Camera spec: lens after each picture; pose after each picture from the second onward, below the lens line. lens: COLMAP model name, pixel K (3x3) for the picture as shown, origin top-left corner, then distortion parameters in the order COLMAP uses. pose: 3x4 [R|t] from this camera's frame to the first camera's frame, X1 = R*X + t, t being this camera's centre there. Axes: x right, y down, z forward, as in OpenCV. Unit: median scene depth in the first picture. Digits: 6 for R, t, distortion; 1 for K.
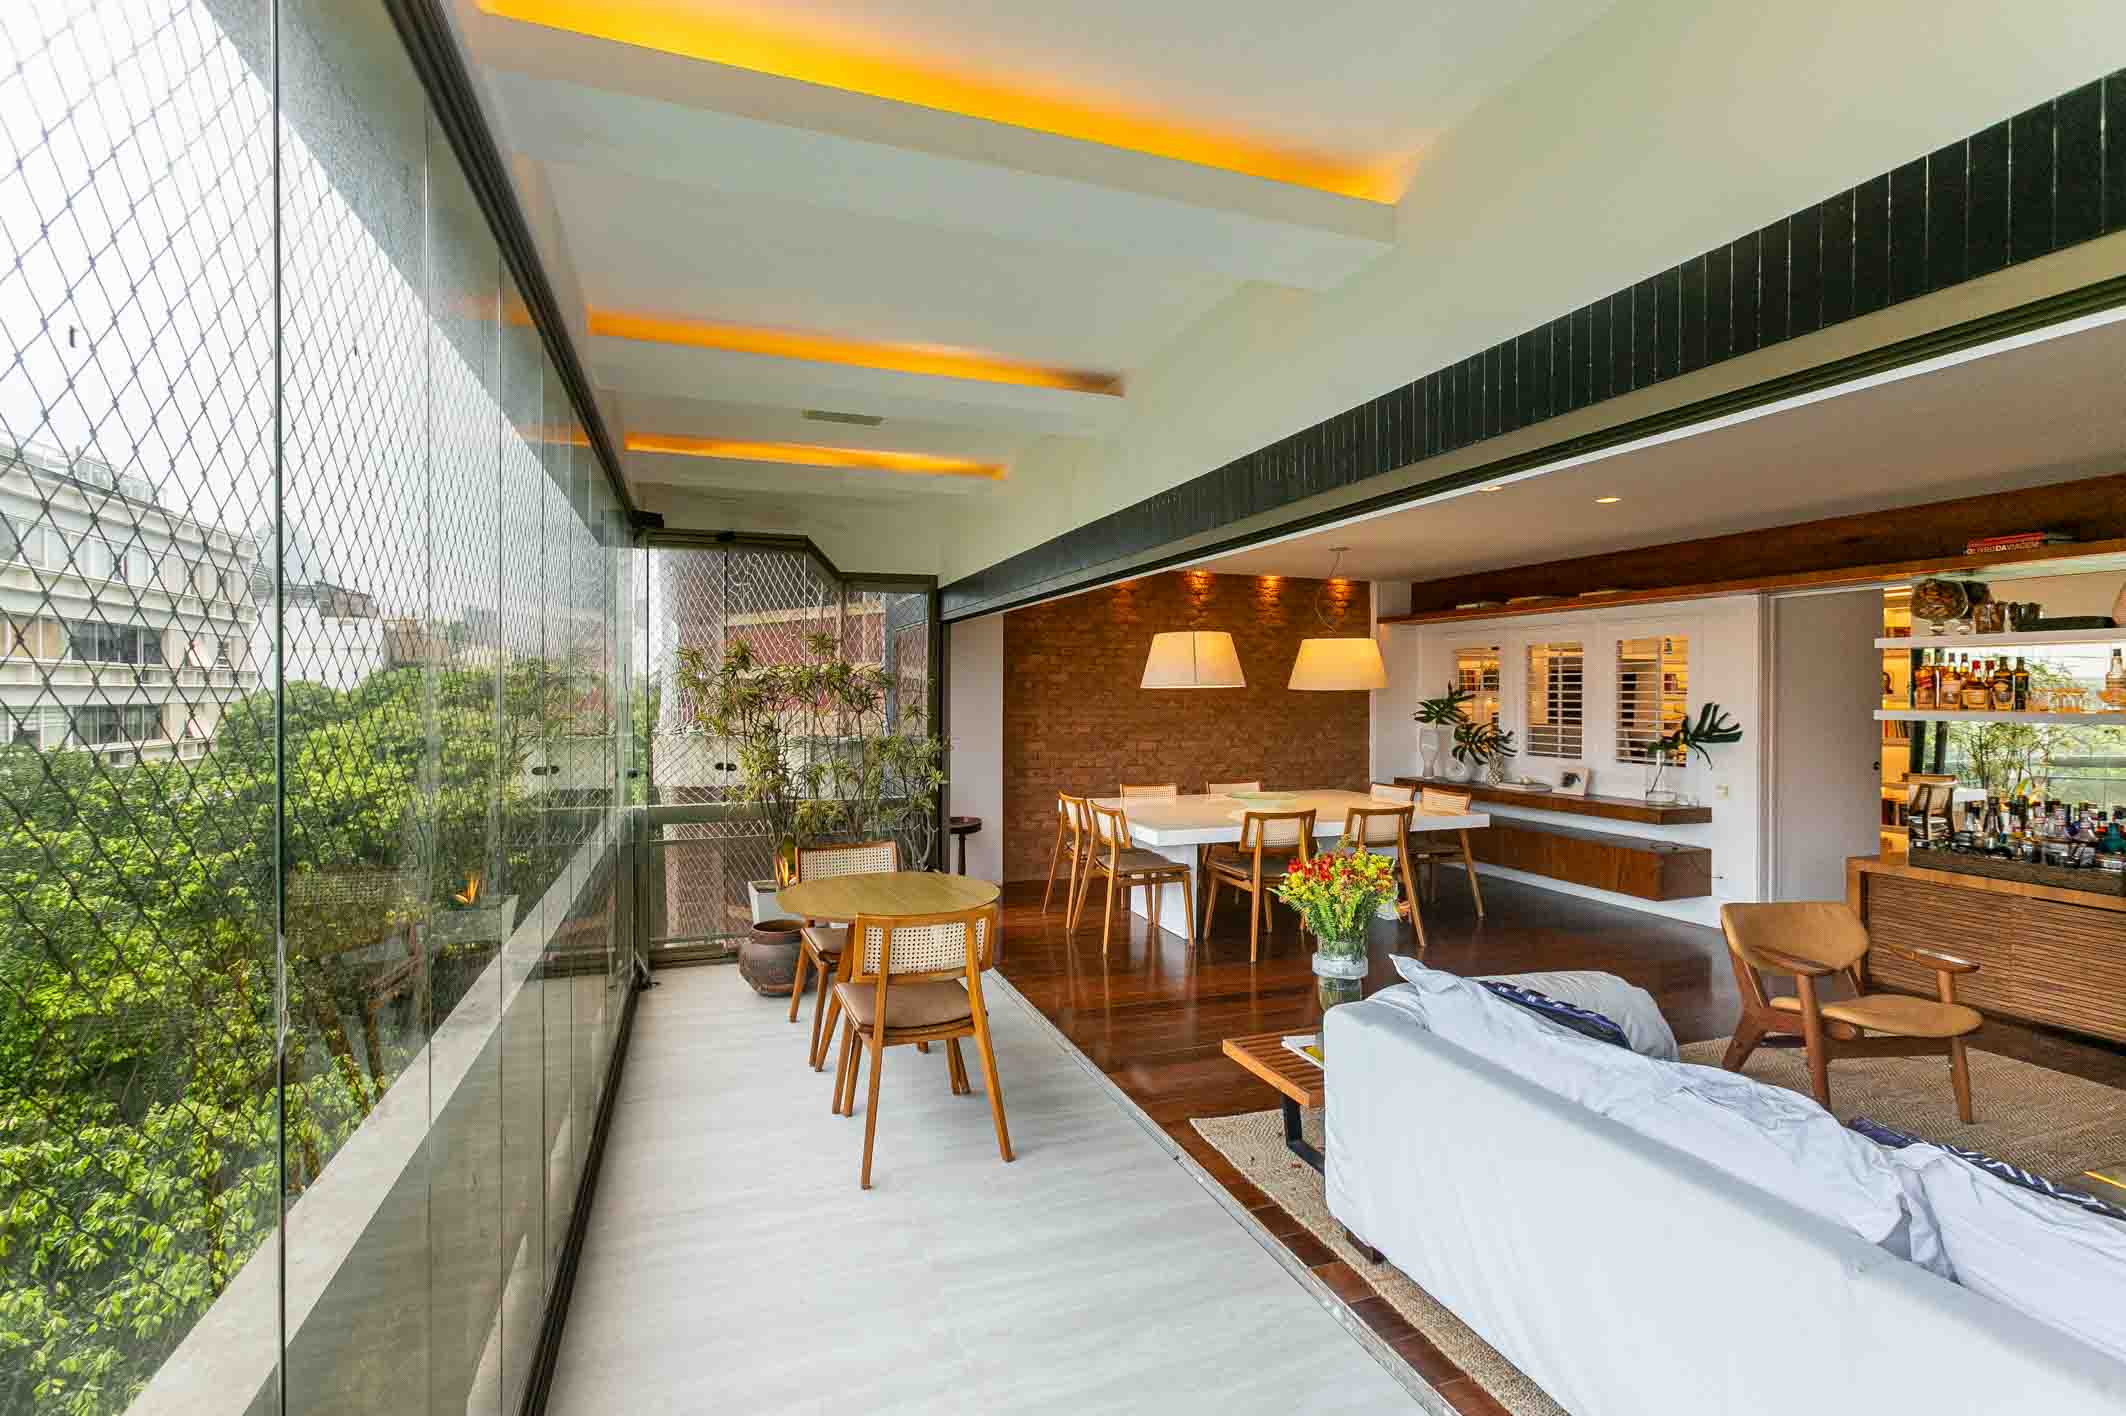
lens RADIAL K [[939.7, 0, 1059.9], [0, 939.7, 703.3], [0, 0, 1]] dist [-0.012661, 0.008048]
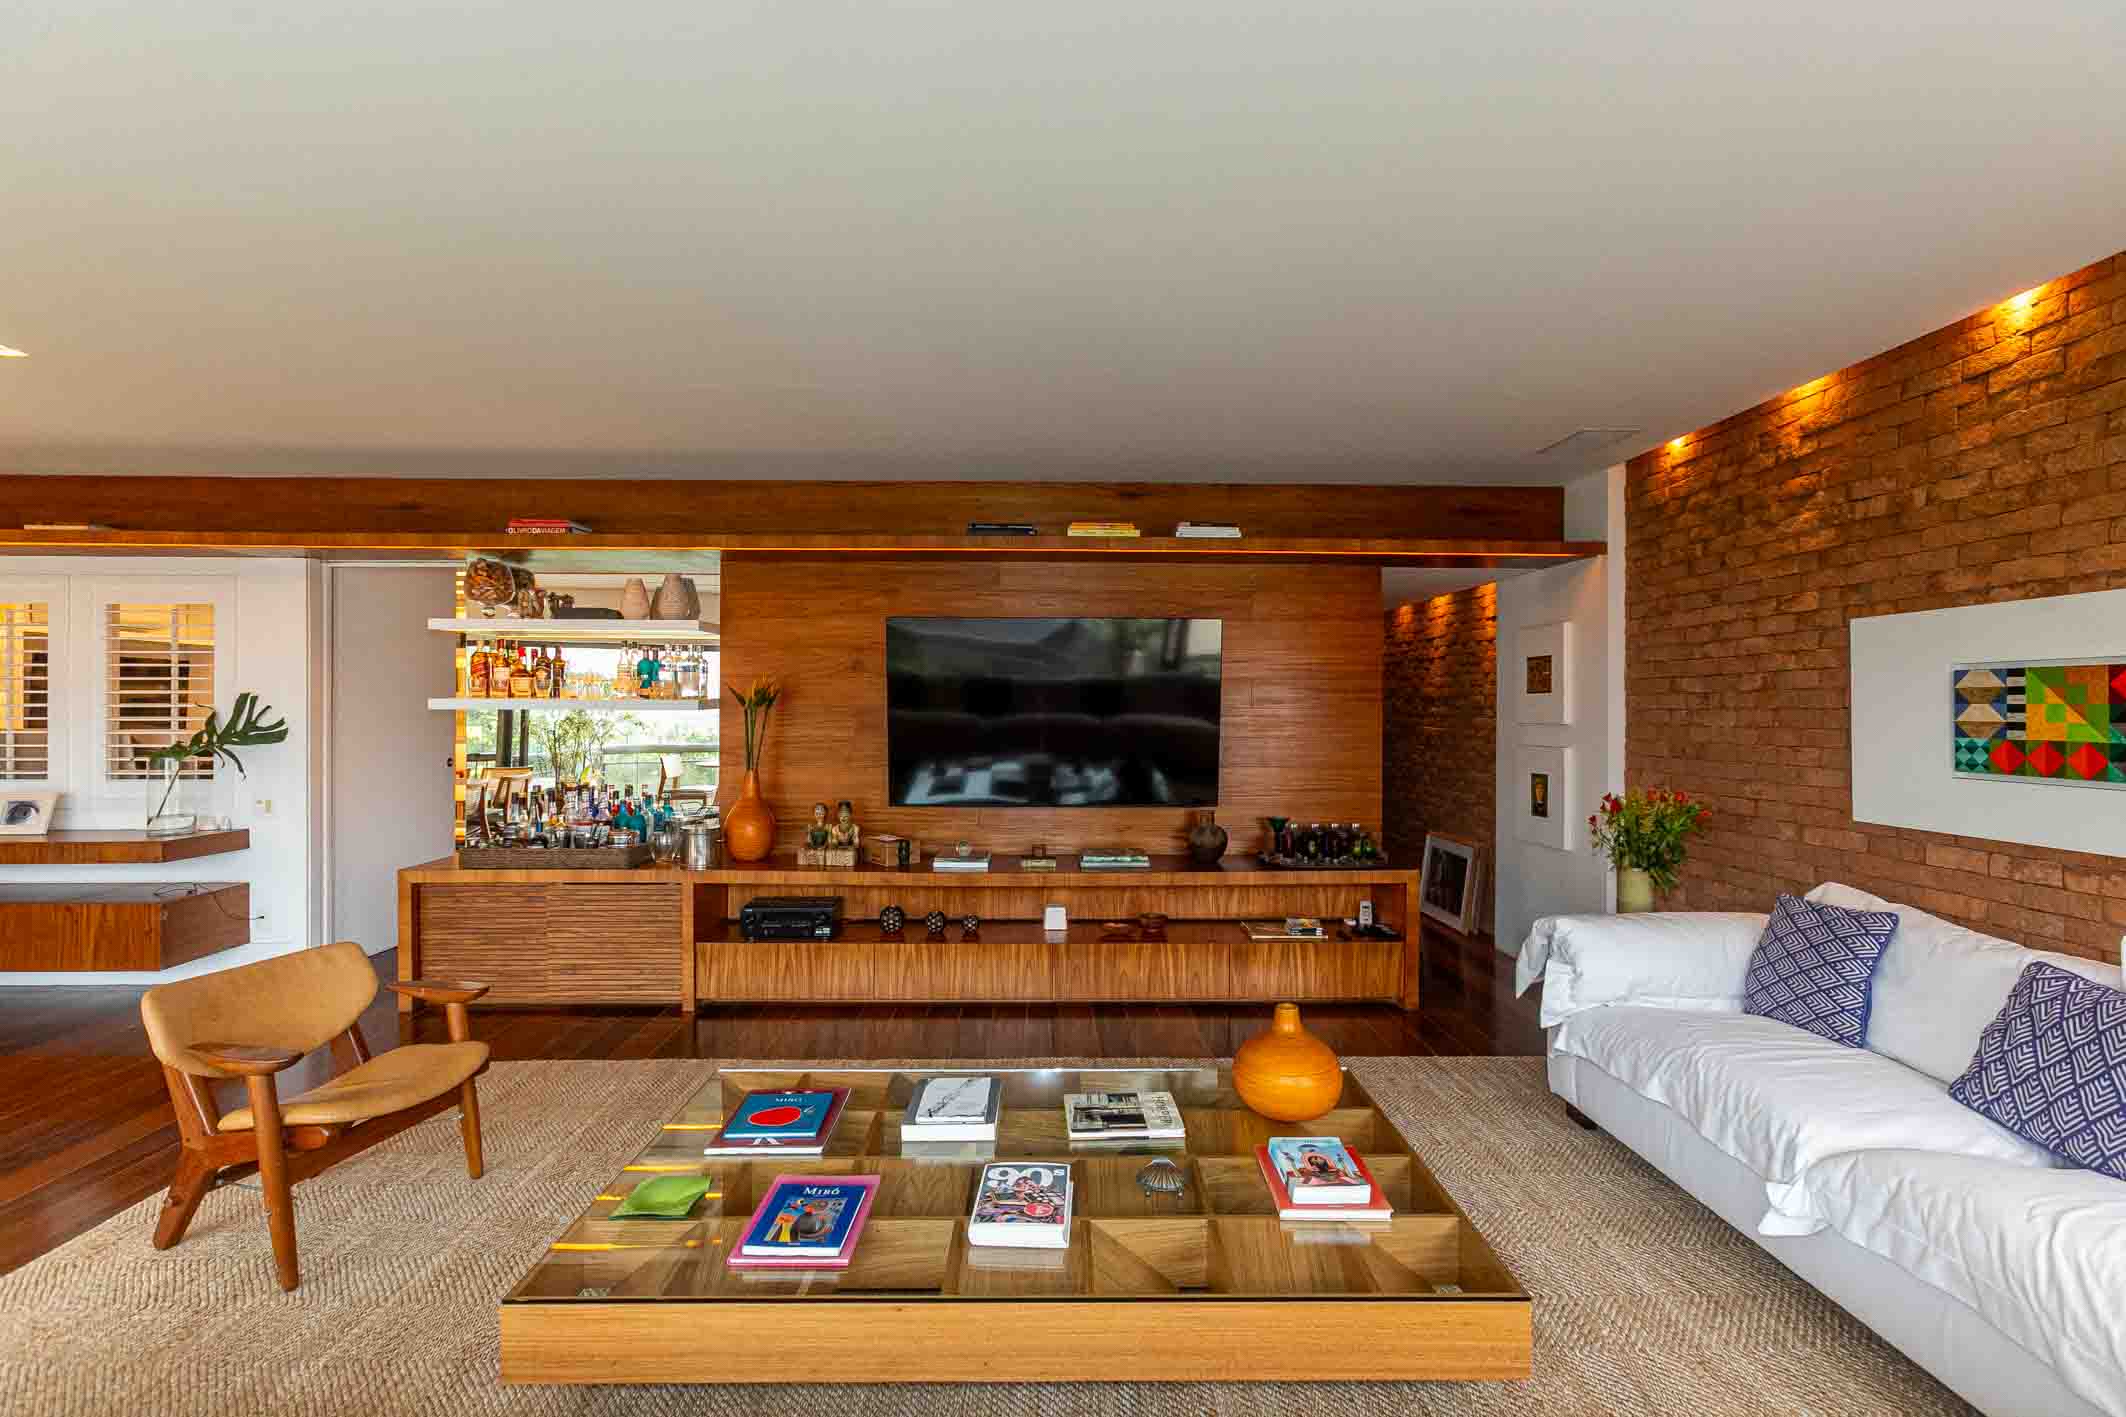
lens RADIAL K [[939.7, 0, 1059.9], [0, 939.7, 703.8], [0, 0, 1]] dist [-0.012661, 0.008048]
pose [[0.314454, -0.000492, 0.949273, 0.210473], [0.007081, 0.999973, -0.001827, 0.017569], [-0.949246, 0.007297, 0.314449, 0.146716]]
